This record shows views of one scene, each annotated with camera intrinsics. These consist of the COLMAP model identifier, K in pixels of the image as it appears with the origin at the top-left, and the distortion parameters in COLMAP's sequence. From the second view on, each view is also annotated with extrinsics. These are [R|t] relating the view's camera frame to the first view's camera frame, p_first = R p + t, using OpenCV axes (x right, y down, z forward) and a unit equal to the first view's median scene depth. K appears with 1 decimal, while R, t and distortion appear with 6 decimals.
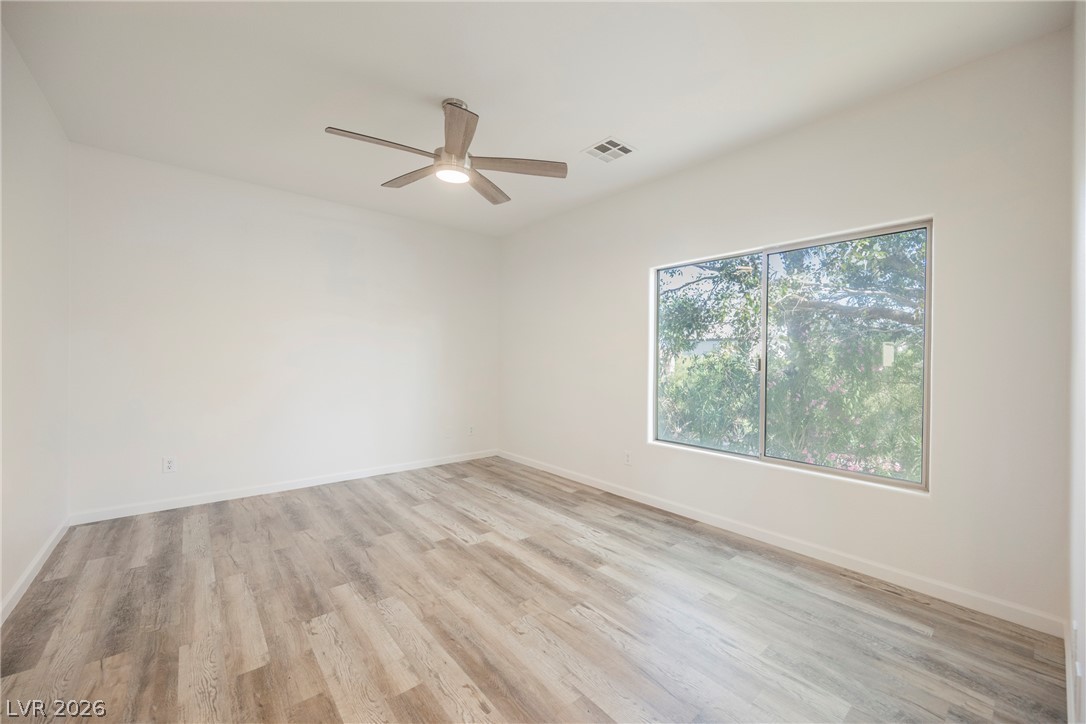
lens RADIAL K [[425.9, 0, 547.8], [0, 425.9, 363.6], [0, 0, 1]] dist [-0.001805, -0.000178]
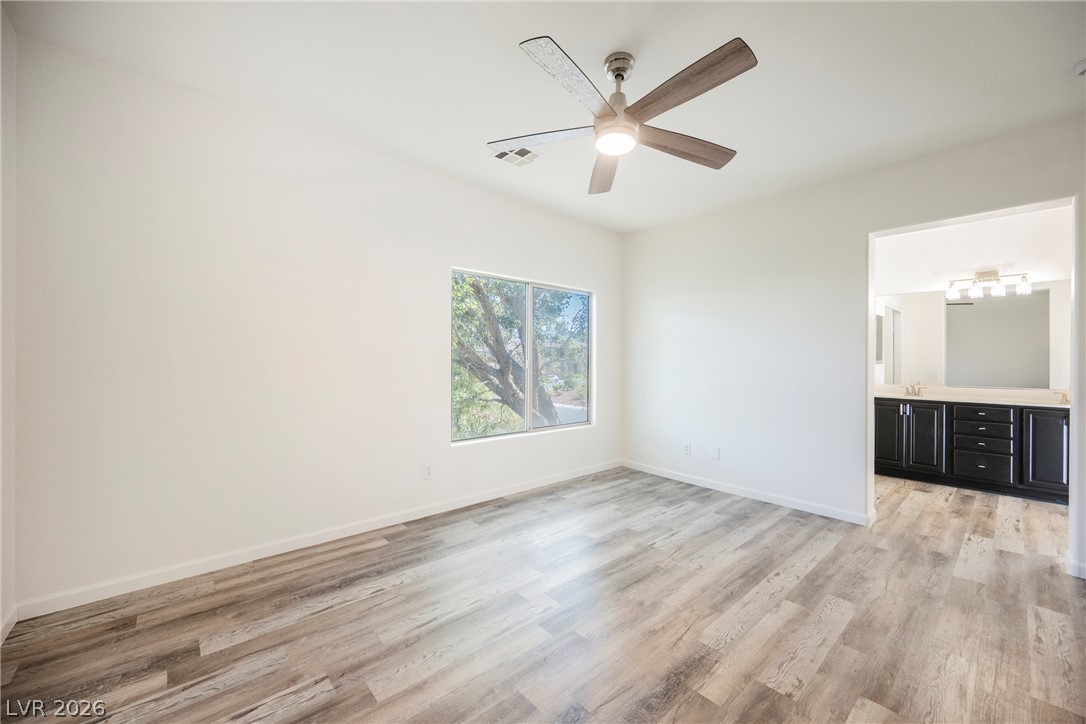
lens RADIAL K [[425.9, 0, 548.0], [0, 425.9, 359.4], [0, 0, 1]] dist [-0.001805, -0.000178]
pose [[-0.036207, -0.006234, 0.999325, -1.132926], [0.004213, 0.999971, 0.006390, -0.024348], [-0.999335, 0.004441, -0.036180, 1.251798]]
